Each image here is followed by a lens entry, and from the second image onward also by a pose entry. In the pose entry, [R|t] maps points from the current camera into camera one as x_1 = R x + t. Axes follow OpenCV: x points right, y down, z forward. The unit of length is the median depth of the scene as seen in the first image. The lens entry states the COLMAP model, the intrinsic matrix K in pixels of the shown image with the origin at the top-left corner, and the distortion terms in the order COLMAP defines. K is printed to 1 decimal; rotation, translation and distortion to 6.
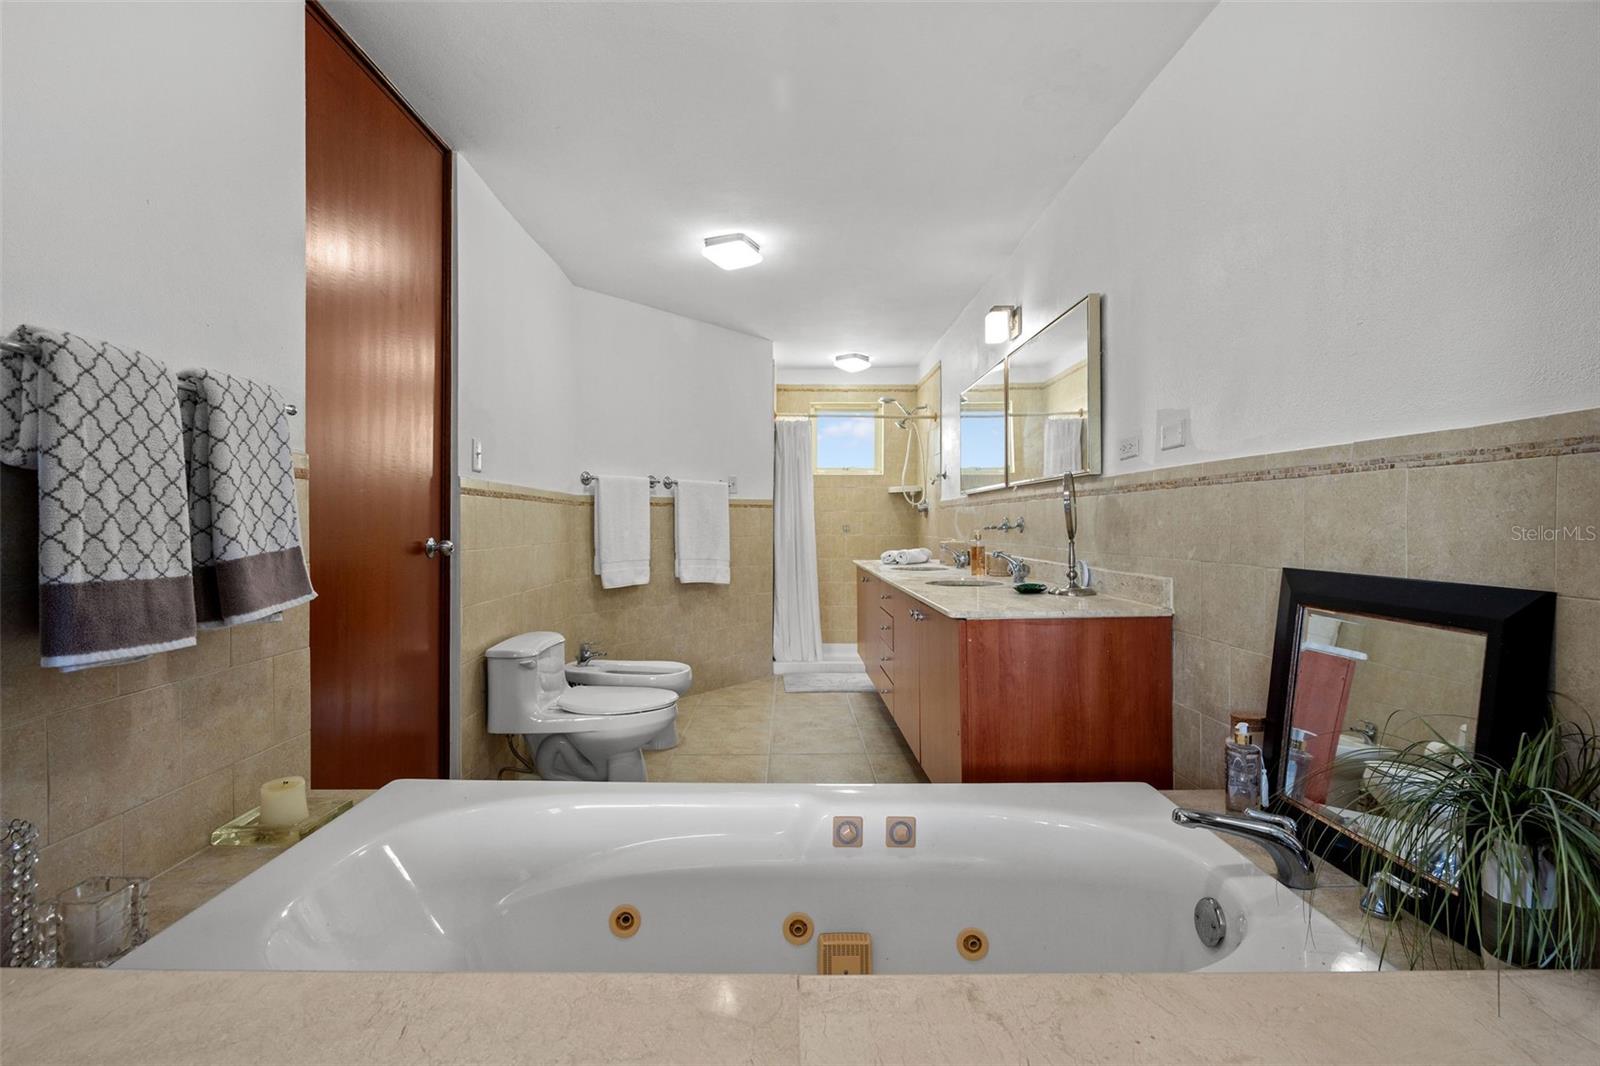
lens RADIAL K [[730.9, 0, 792.0], [0, 730.9, 534.6], [0, 0, 1]] dist [-0.000102, 0.000369]
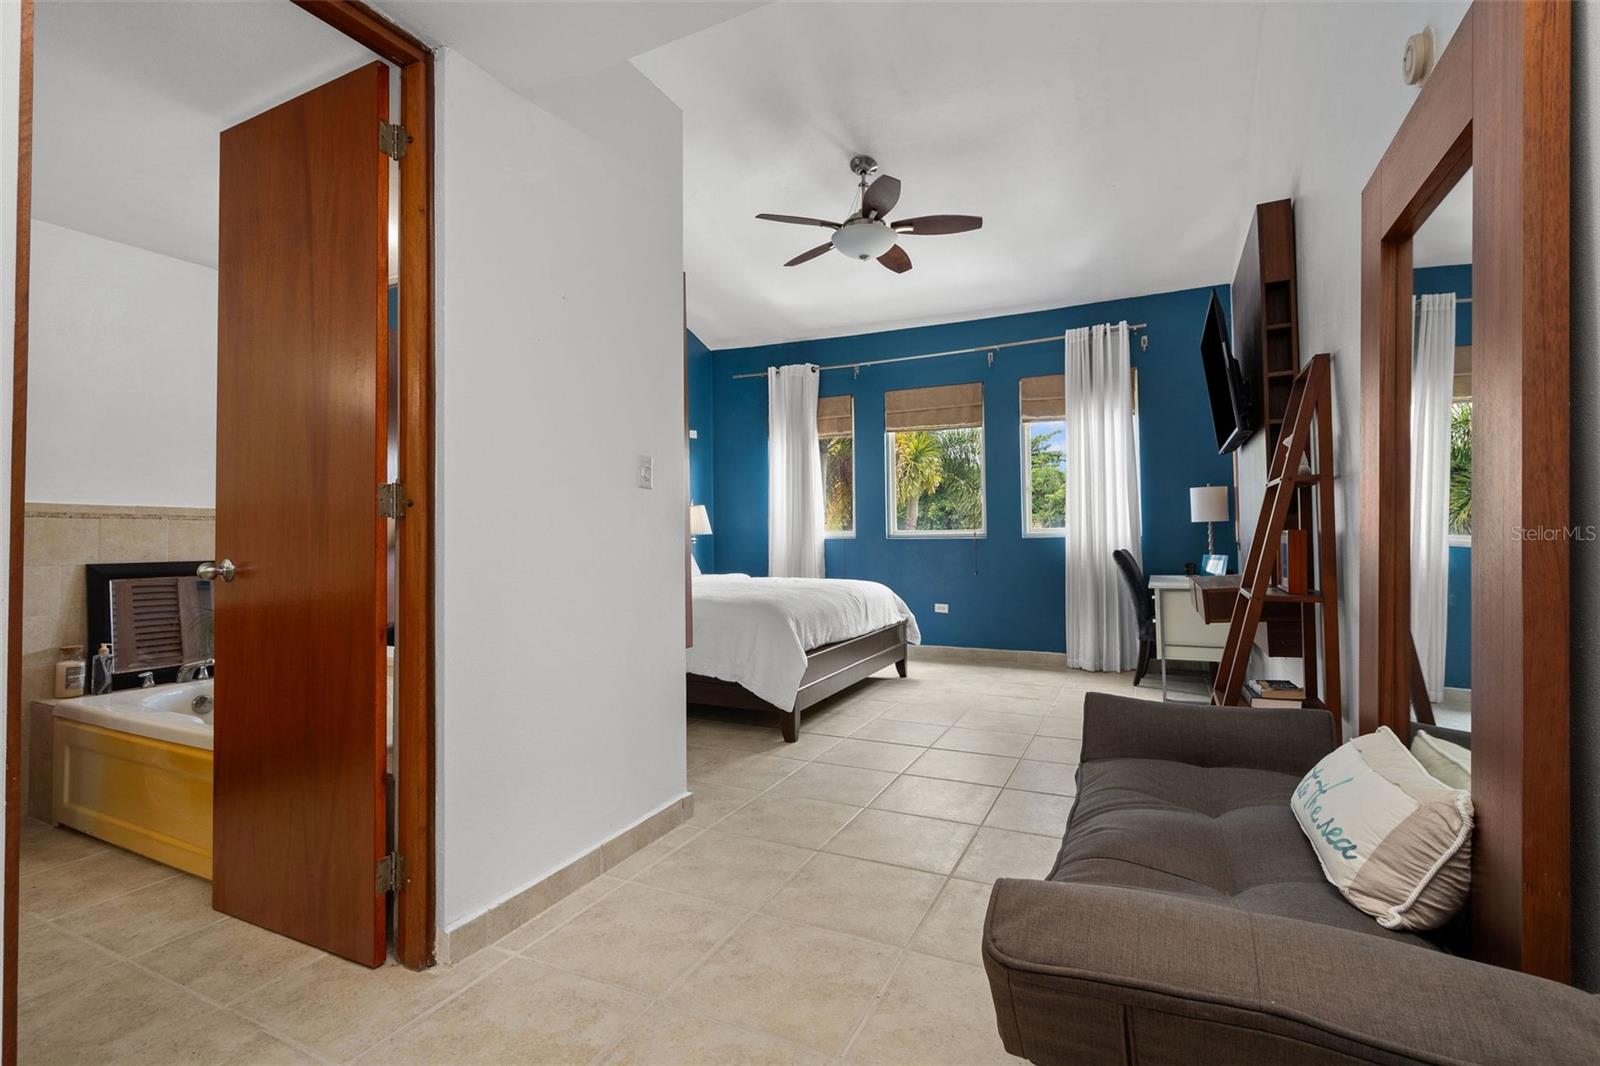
lens RADIAL K [[713.6, 0, 792.7], [0, 713.6, 502.6], [0, 0, 1]] dist [-0.000801, 0.000026]
pose [[-0.889105, 0.015200, 0.457451, -1.568160], [0.001222, 0.999524, -0.030838, -0.048892], [-0.457702, -0.026859, -0.888700, 1.537244]]
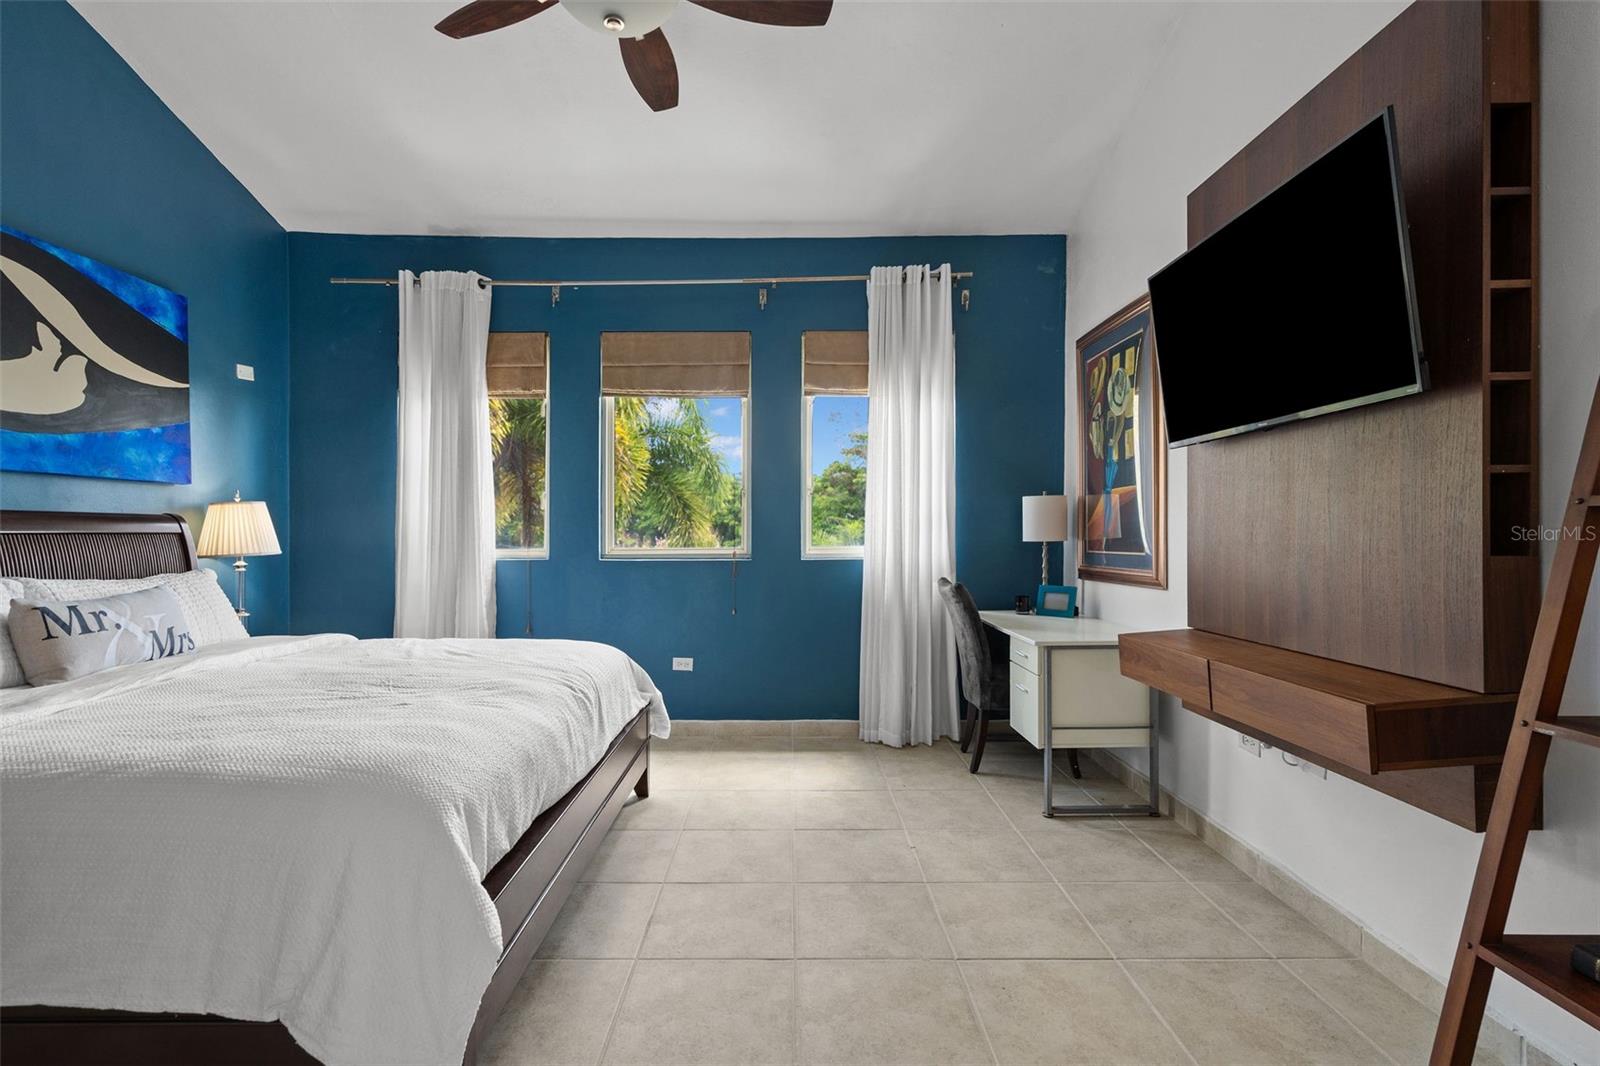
lens RADIAL K [[731.9, 0, 775.6], [0, 731.9, 525.3], [0, 0, 1]] dist [-0.003109, 0.000635]
pose [[-0.999347, -0.011393, 0.034294, -1.000883], [-0.011391, 0.999935, 0.000272, -0.097841], [-0.034295, -0.000119, -0.999412, 0.502283]]
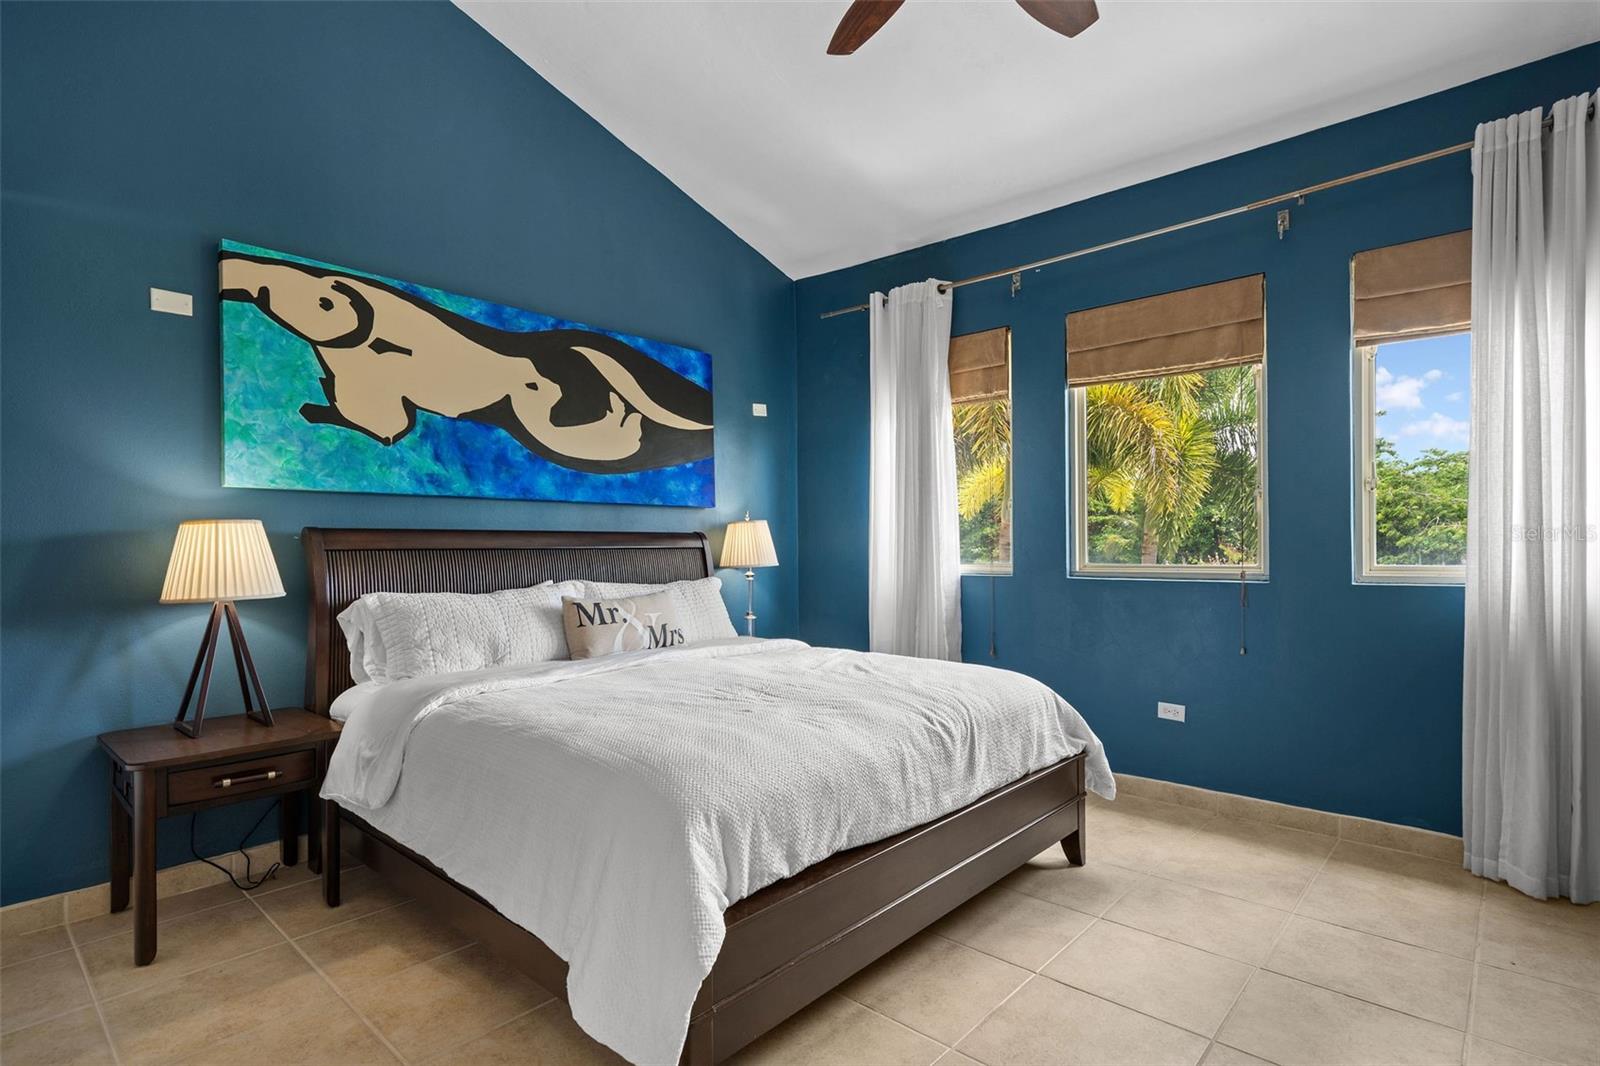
lens RADIAL K [[783.0, 0, 789.6], [0, 783.0, 537.0], [0, 0, 1]] dist [0.002284, 0.001635]
pose [[-0.720882, -0.000996, 0.693057, -1.311508], [0.001797, 0.999993, 0.003306, -0.101275], [-0.693056, 0.003628, -0.720875, 0.273061]]
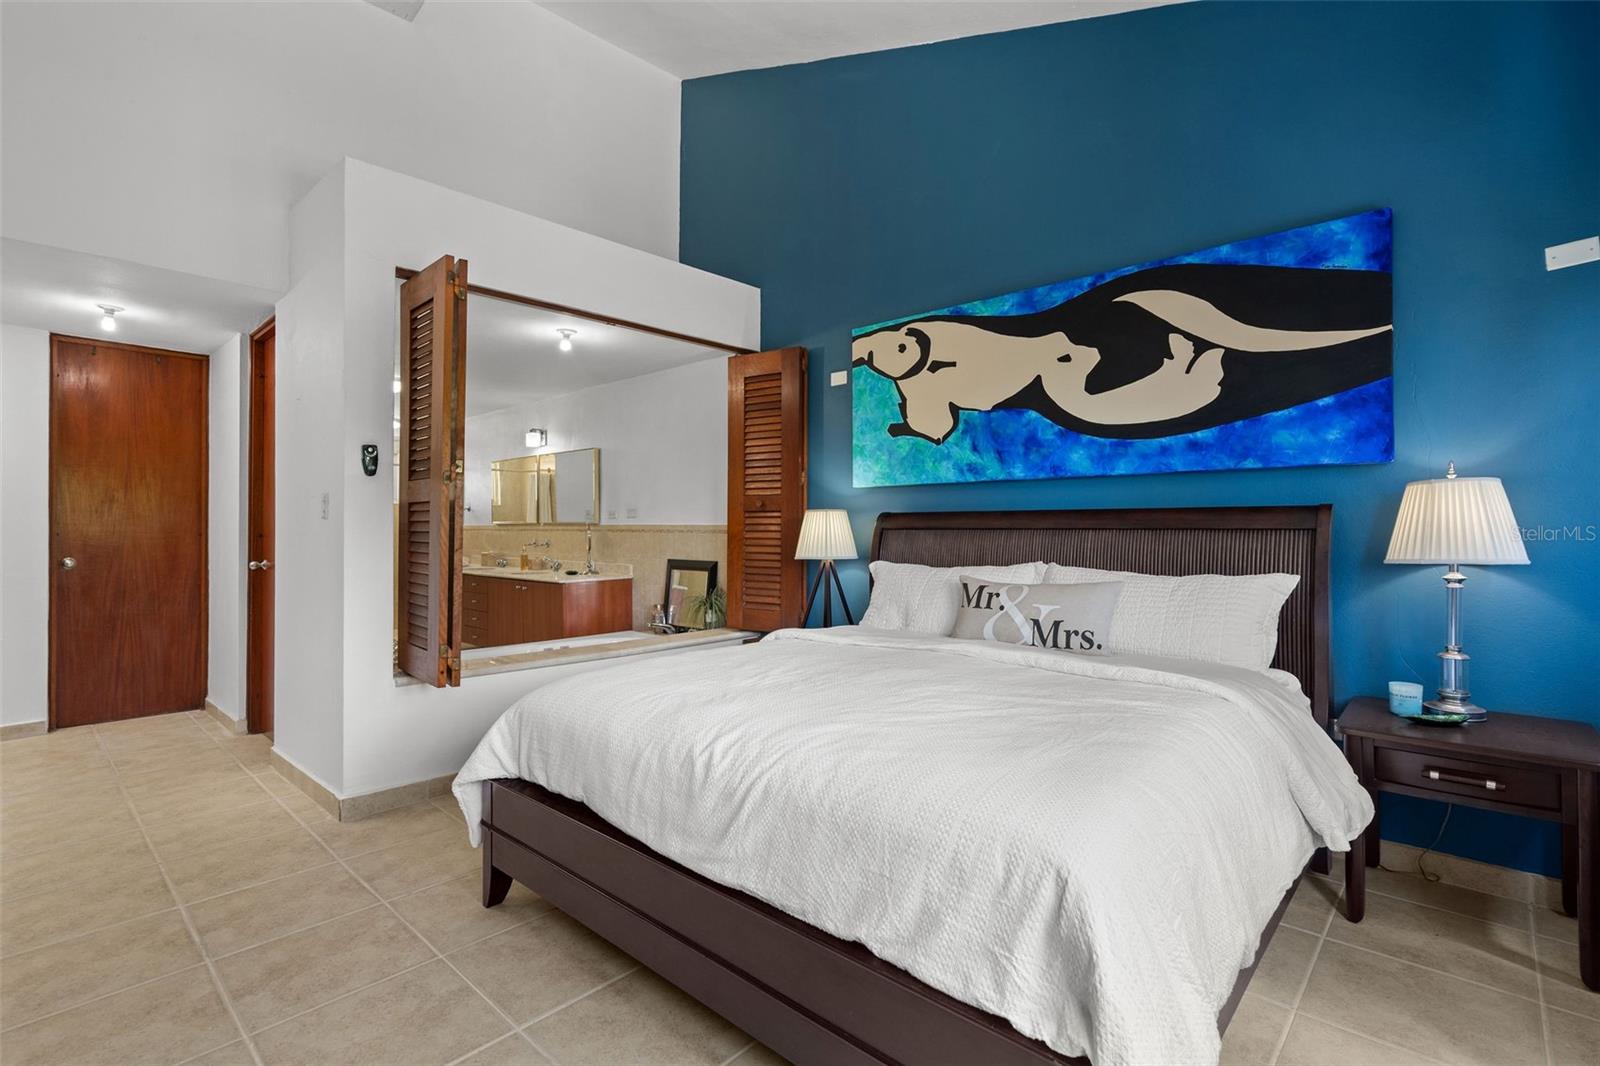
lens RADIAL K [[745.8, 0, 802.5], [0, 745.8, 511.4], [0, 0, 1]] dist [0.002458, 0.000264]
pose [[0.683689, 0.007269, 0.729737, -1.210498], [0.013741, 0.999645, -0.022832, -0.074697], [-0.729644, 0.025637, 0.683346, -1.550274]]
